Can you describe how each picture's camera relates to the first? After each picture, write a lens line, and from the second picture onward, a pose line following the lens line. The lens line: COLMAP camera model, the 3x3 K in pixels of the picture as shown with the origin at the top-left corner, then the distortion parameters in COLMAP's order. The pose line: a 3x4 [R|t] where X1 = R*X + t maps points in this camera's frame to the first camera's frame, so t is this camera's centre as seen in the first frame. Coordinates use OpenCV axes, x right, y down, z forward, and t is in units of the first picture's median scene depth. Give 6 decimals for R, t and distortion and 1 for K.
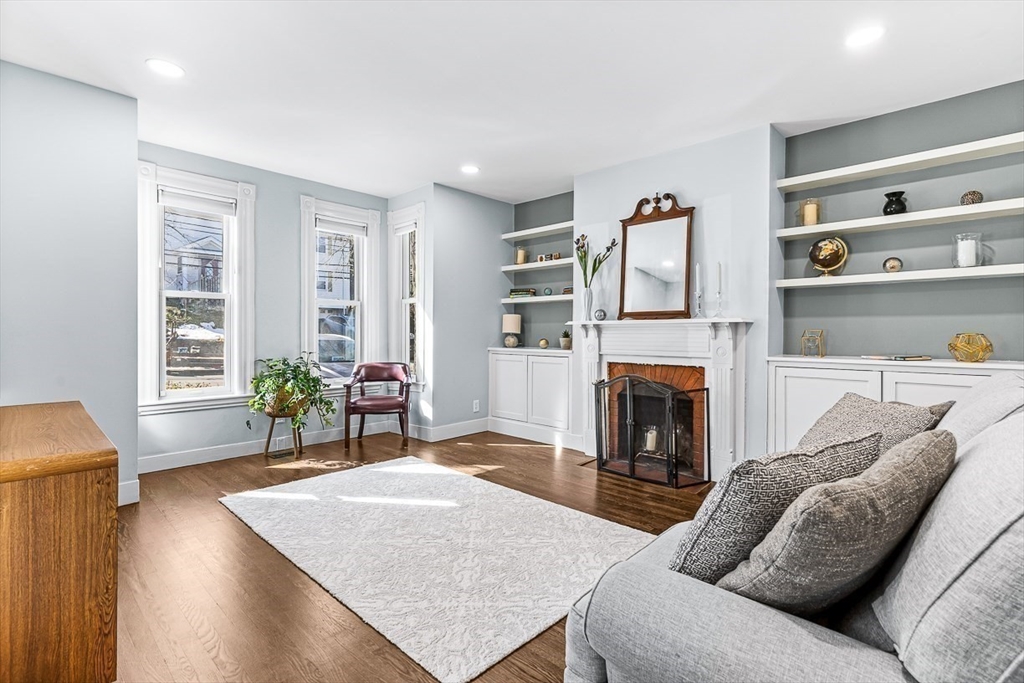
lens RADIAL K [[475.7, 0, 511.3], [0, 475.7, 336.1], [0, 0, 1]] dist [0.000047, 0.000273]
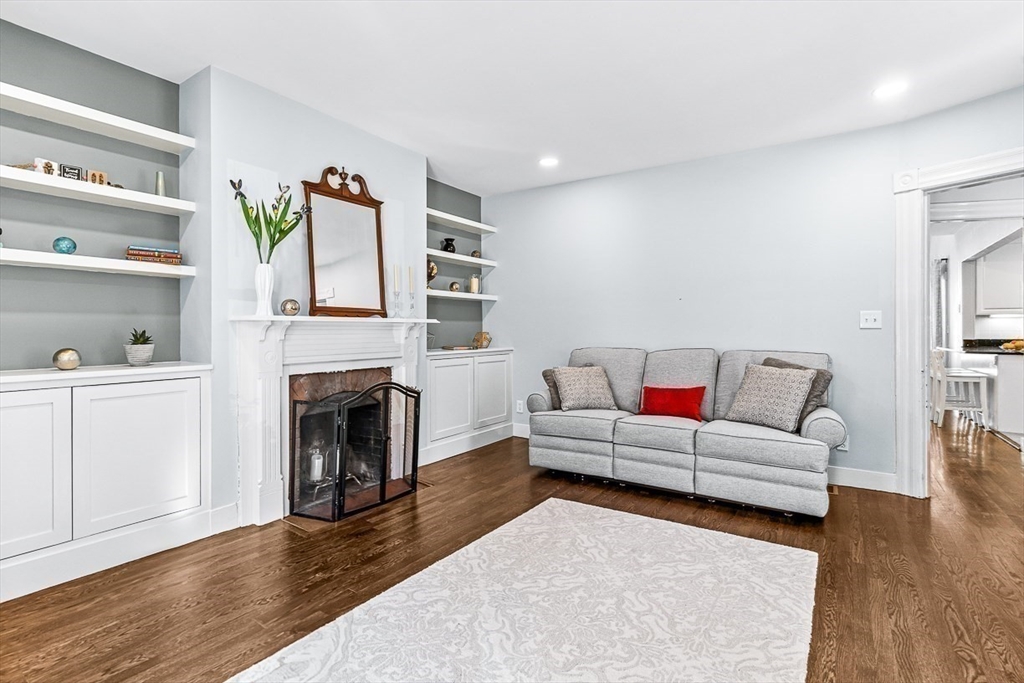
lens RADIAL K [[475.7, 0, 511.5], [0, 475.7, 333.1], [0, 0, 1]] dist [0.000047, 0.000273]
pose [[-0.151920, -0.003711, 0.988386, -0.592317], [0.013447, 0.999893, 0.005821, -0.007511], [-0.988301, 0.014175, -0.151854, 0.863237]]
